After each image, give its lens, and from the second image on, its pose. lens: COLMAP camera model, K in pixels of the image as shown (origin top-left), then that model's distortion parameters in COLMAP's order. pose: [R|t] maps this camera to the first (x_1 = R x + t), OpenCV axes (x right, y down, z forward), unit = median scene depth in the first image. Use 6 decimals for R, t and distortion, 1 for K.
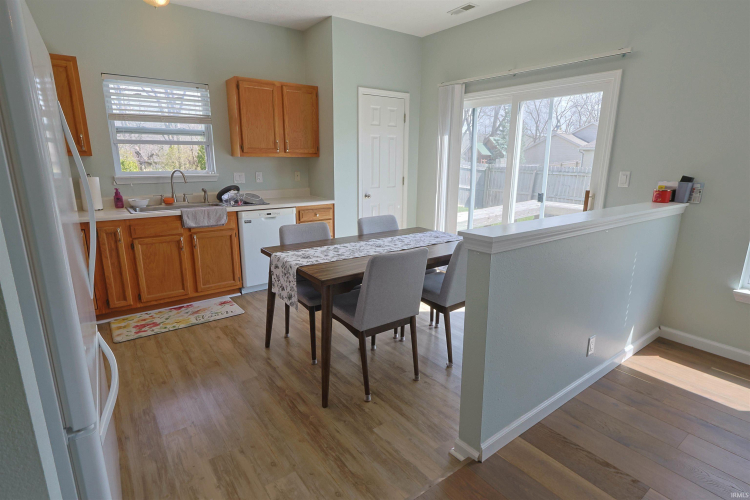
lens RADIAL K [[392.5, 0, 372.3], [0, 392.5, 249.8], [0, 0, 1]] dist [0.001060, -0.000587]
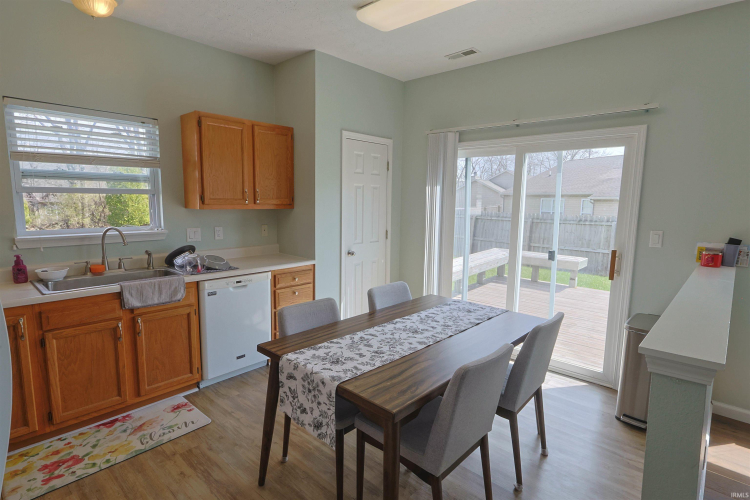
lens RADIAL K [[392.5, 0, 374.0], [0, 392.5, 249.2], [0, 0, 1]] dist [0.001060, -0.000587]
pose [[0.981050, -0.015144, 0.193161, -0.161349], [0.035000, 0.994392, -0.099800, -0.074205], [-0.190567, 0.104670, 0.976078, 0.191980]]
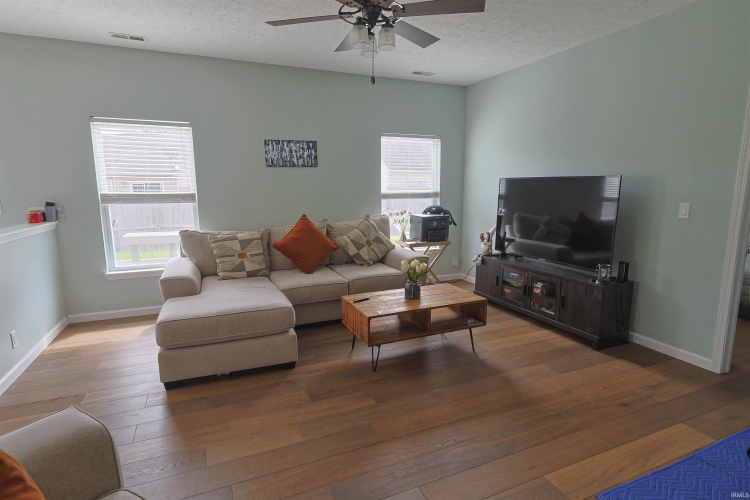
lens RADIAL K [[392.5, 0, 376.1], [0, 392.5, 248.8], [0, 0, 1]] dist [0.001060, -0.000587]
pose [[0.219304, -0.163321, 0.961890, -0.213579], [0.233056, 0.966119, 0.110904, 0.061481], [-0.947413, 0.199852, 0.249937, -0.284427]]
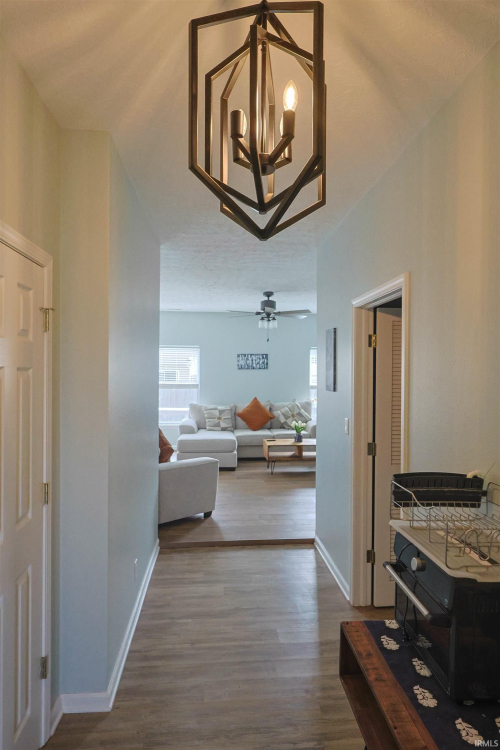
lens RADIAL K [[457.4, 0, 251.9], [0, 457.4, 375.0], [0, 0, 1]] dist [0.001063, -0.000059]
pose [[0.520030, -0.008524, 0.854106, -1.134397], [0.196660, 0.974280, -0.110015, 0.186691], [-0.831200, 0.225179, 0.508331, -1.015740]]
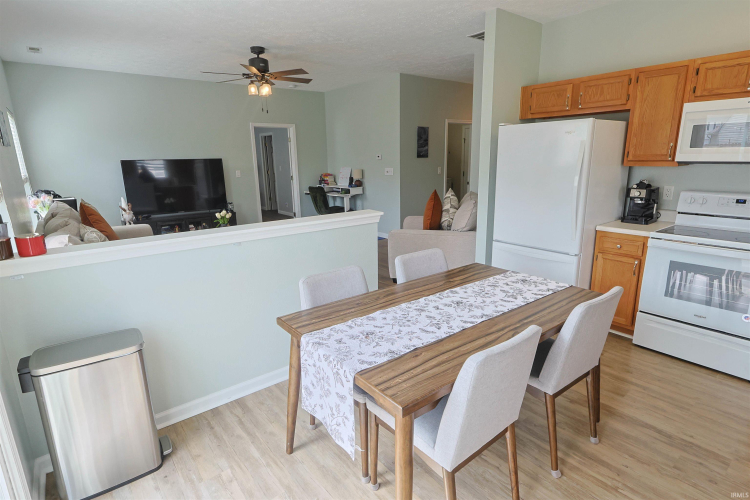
lens RADIAL K [[392.5, 0, 372.3], [0, 392.5, 248.6], [0, 0, 1]] dist [0.001060, -0.000587]
pose [[-0.999476, 0.018282, -0.026726, 0.148790], [0.004173, 0.891212, 0.453568, -0.325331], [0.032110, 0.453219, -0.890821, 1.228106]]
